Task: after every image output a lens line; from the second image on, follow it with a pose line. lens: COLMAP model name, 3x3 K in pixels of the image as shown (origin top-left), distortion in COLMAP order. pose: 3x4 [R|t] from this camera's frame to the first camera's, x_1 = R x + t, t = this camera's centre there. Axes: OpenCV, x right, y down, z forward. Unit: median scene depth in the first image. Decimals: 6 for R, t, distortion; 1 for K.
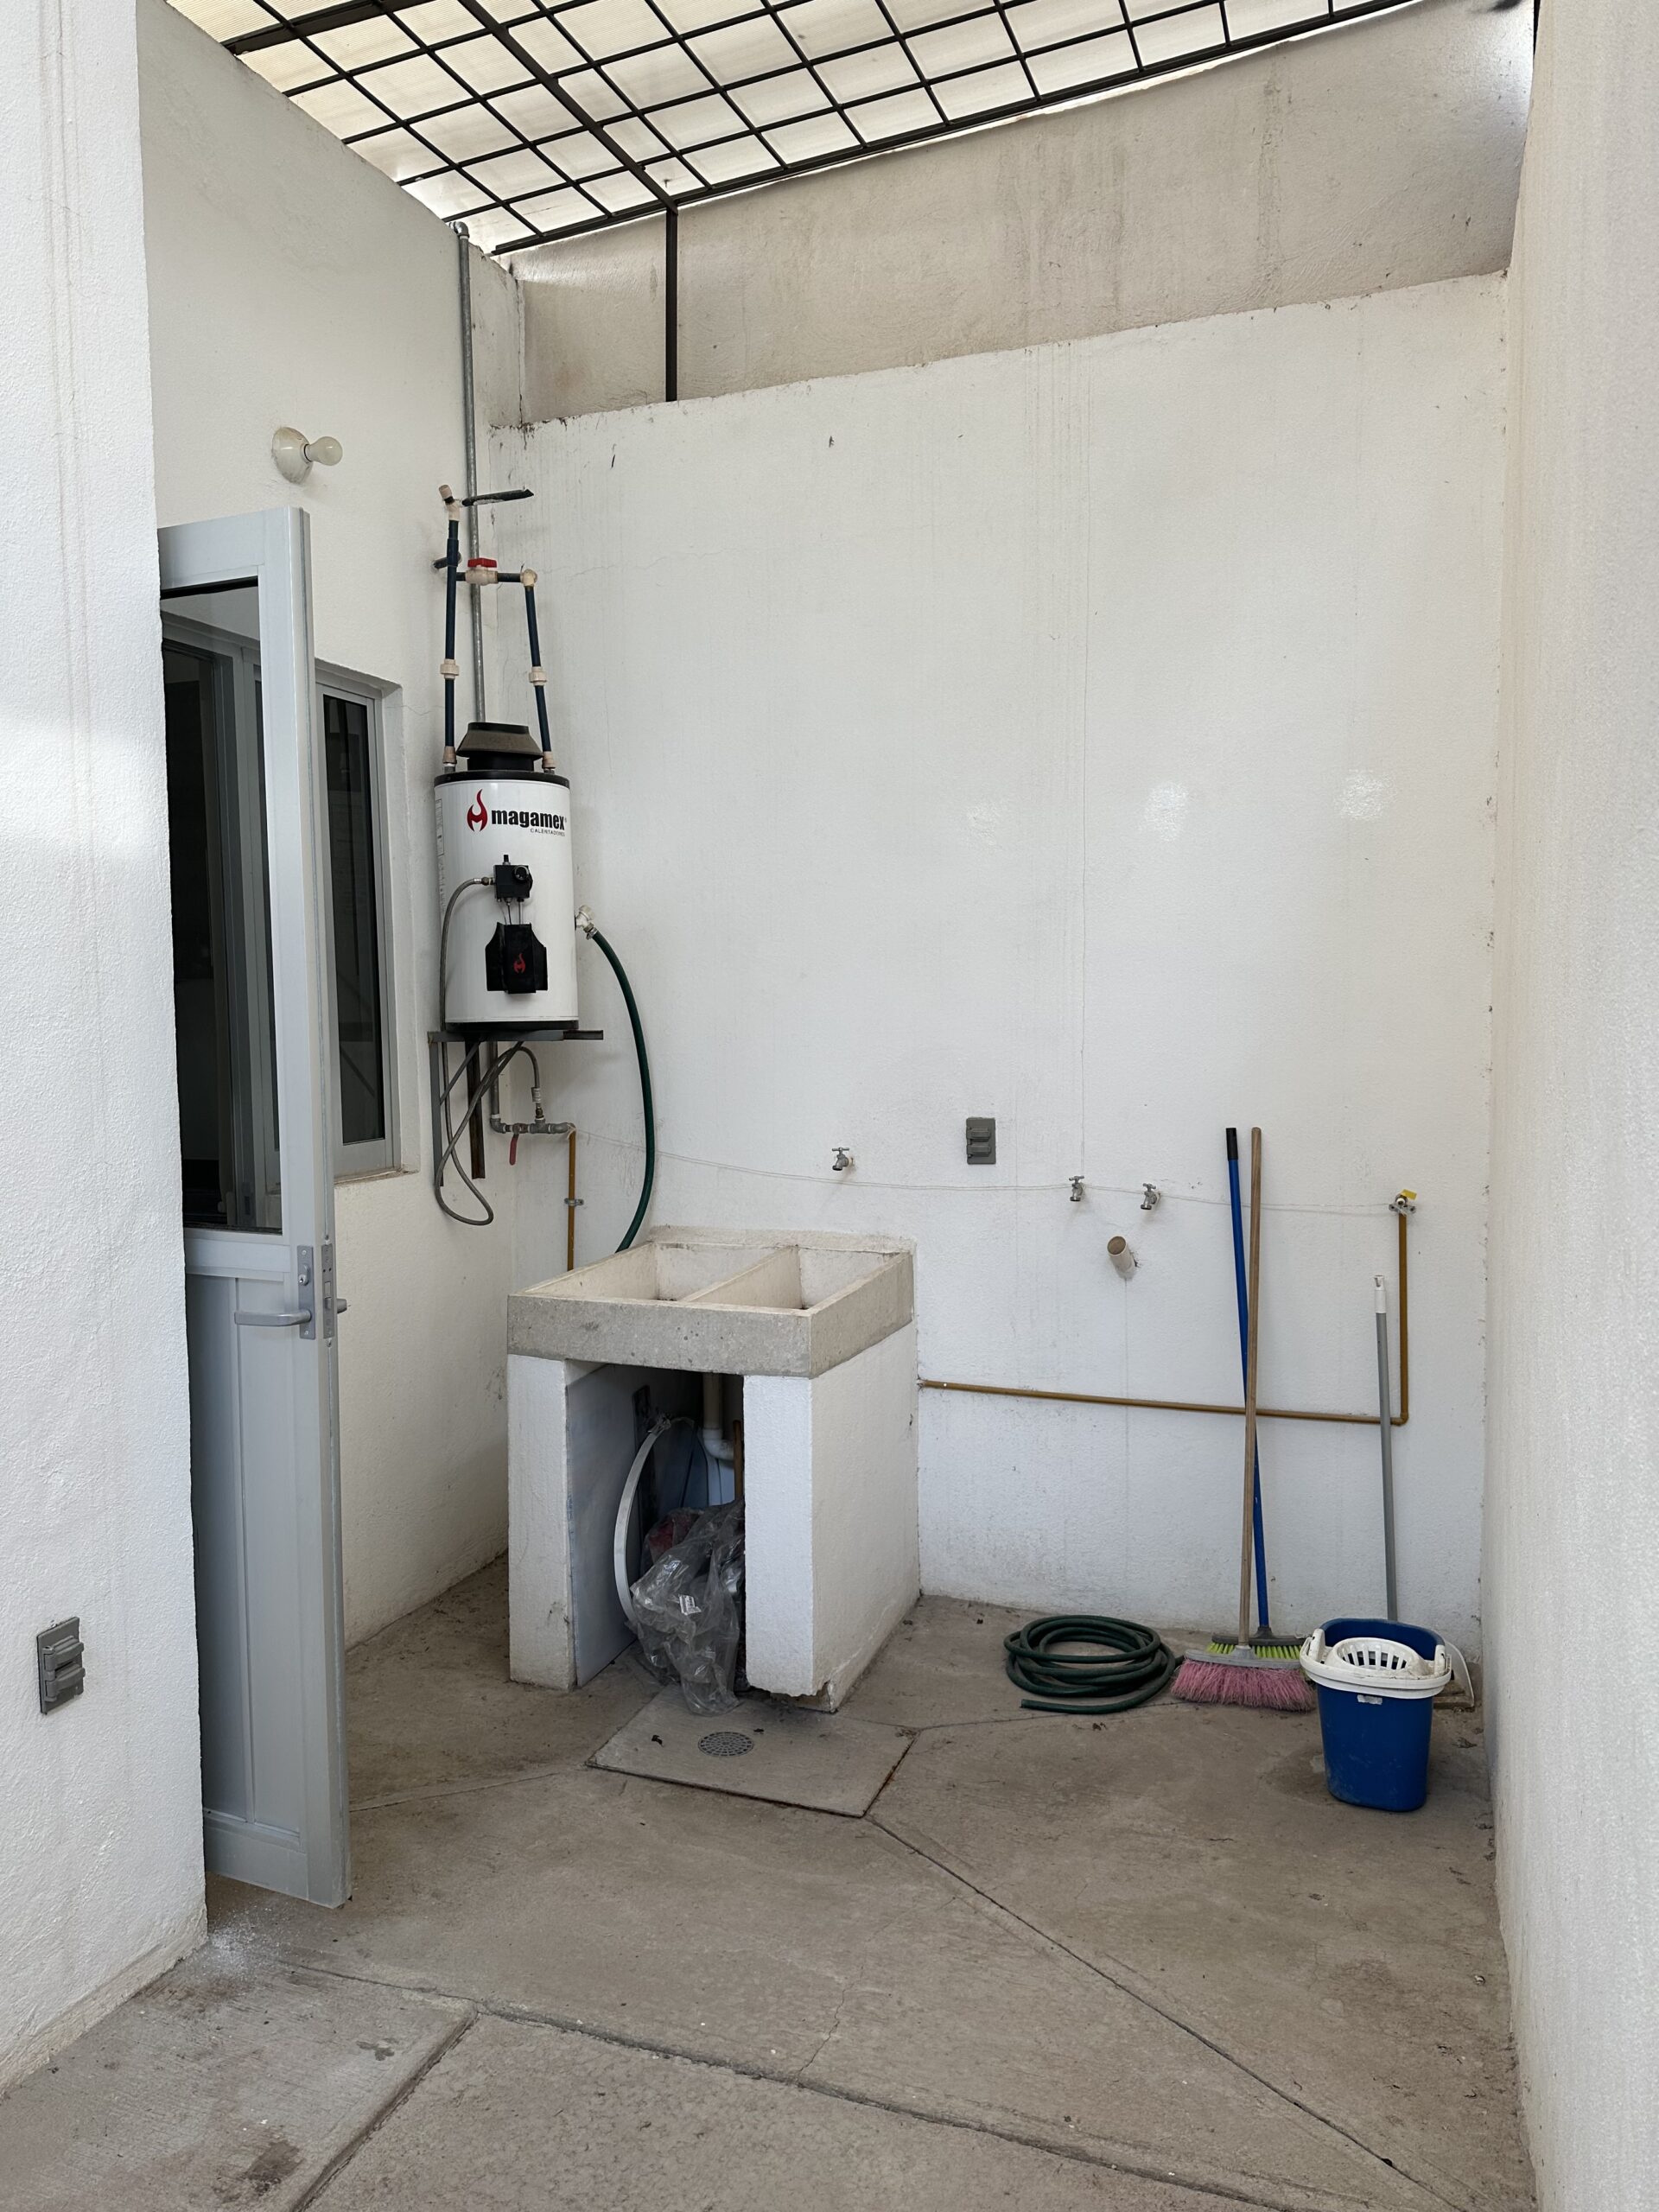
lens RADIAL K [[1569.8, 0, 829.5], [0, 1569.8, 1106.0], [0, 0, 1]] dist [0.006541, -0.024610]
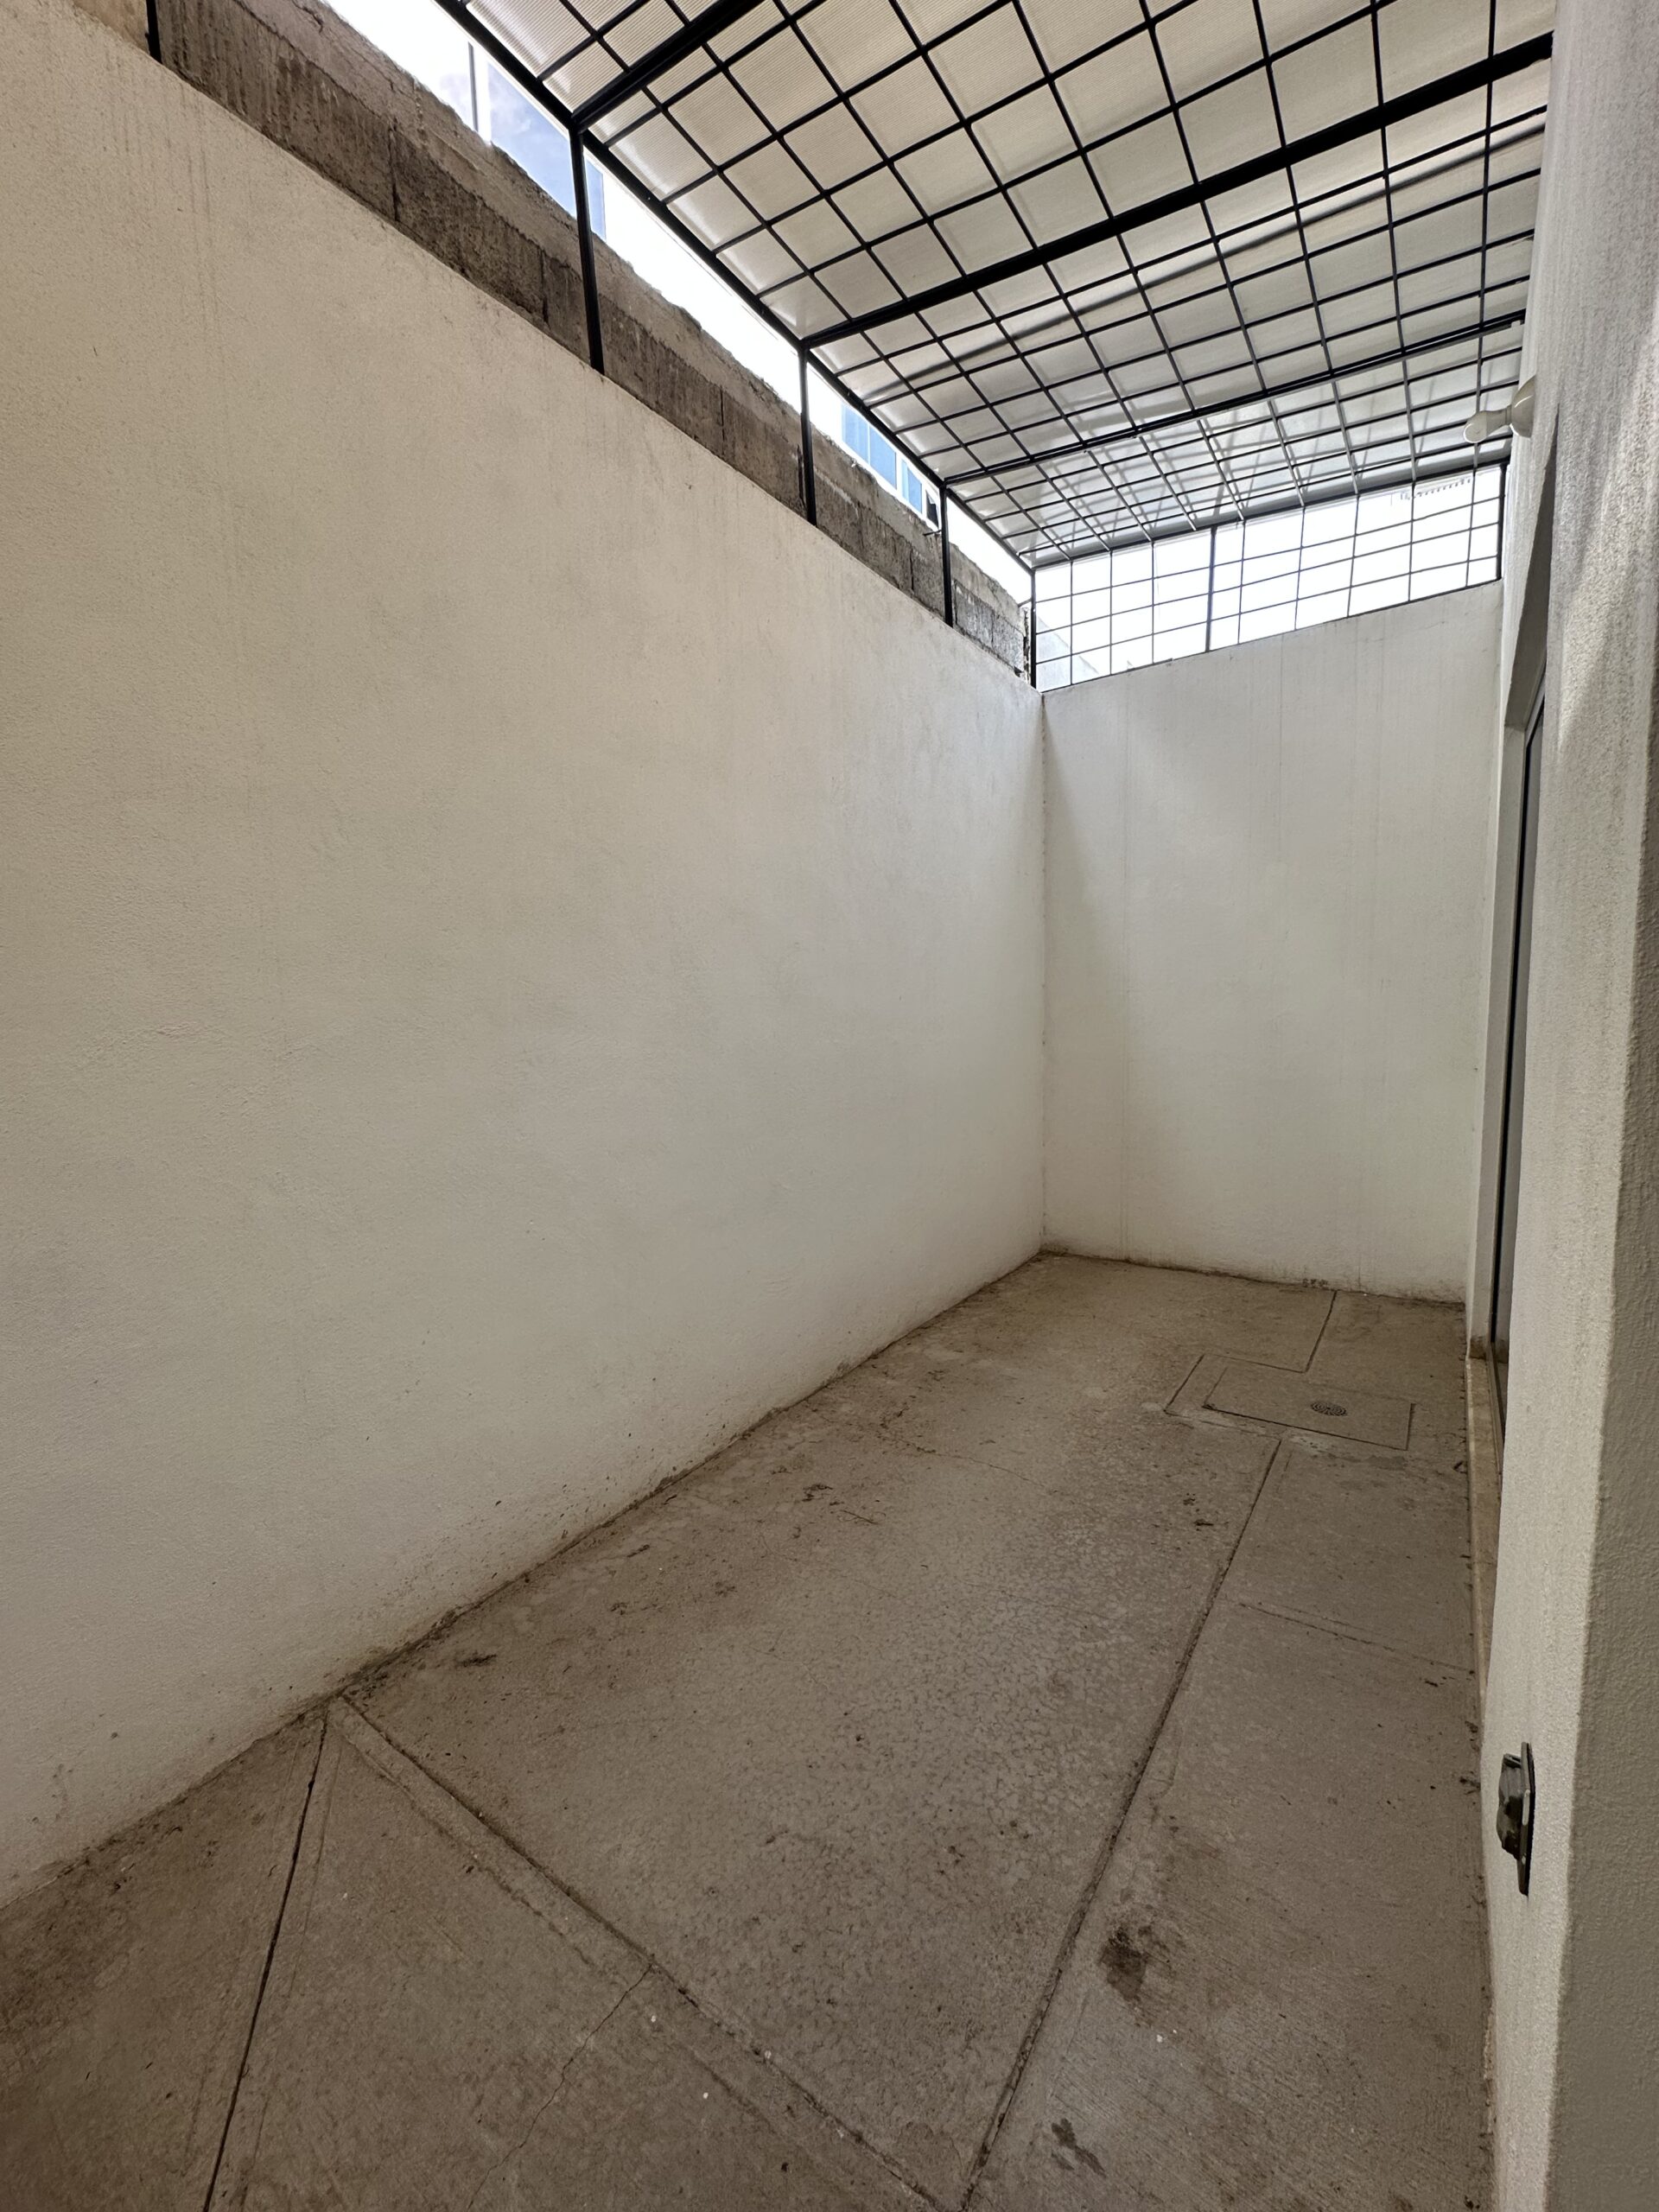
lens RADIAL K [[883.9, 0, 829.5], [0, 883.9, 1106.0], [0, 0, 1]] dist [-0.004371, 0.000893]
pose [[-0.964639, 0.002983, 0.263560, -0.299945], [0.053666, 0.981212, 0.185317, -0.055870], [-0.258055, 0.192908, -0.946675, 1.438414]]
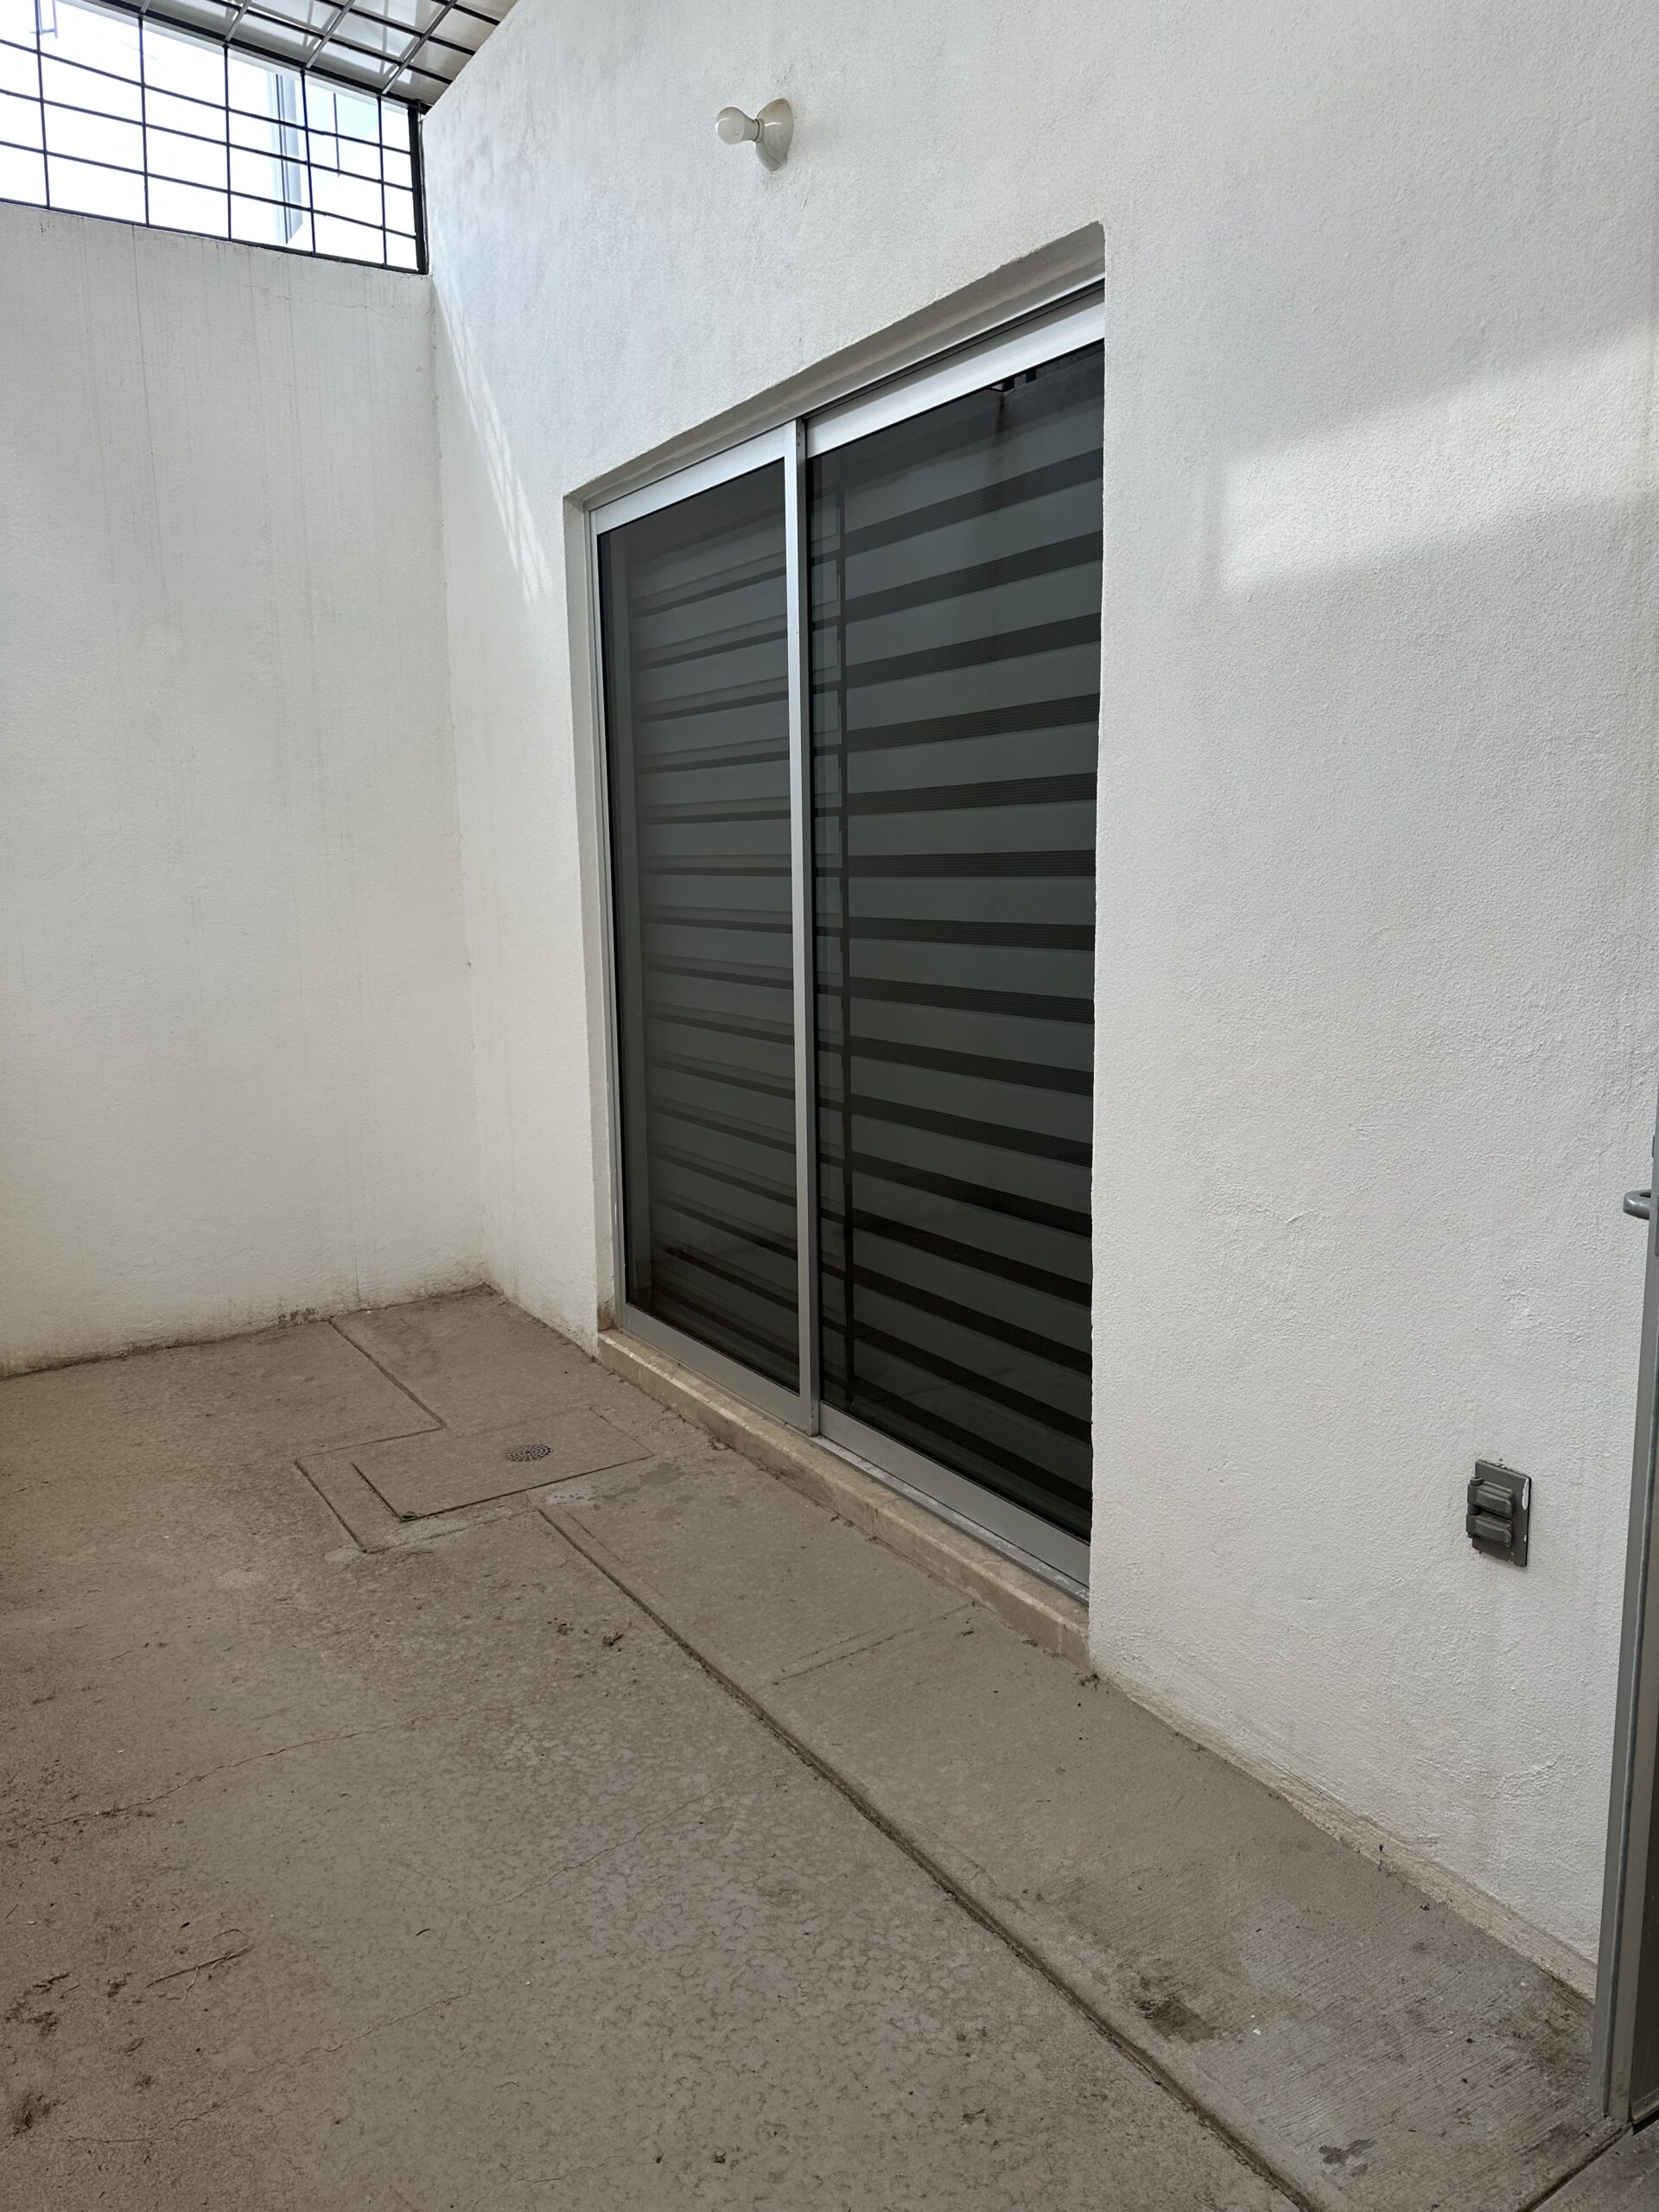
lens RADIAL K [[1569.8, 0, 829.5], [0, 1569.8, 1106.0], [0, 0, 1]] dist [0.006541, -0.024610]
pose [[-0.607907, 0.144622, -0.780726, 0.380384], [-0.040014, 0.976443, 0.212034, -0.028981], [0.792999, 0.160137, -0.587799, 1.209748]]
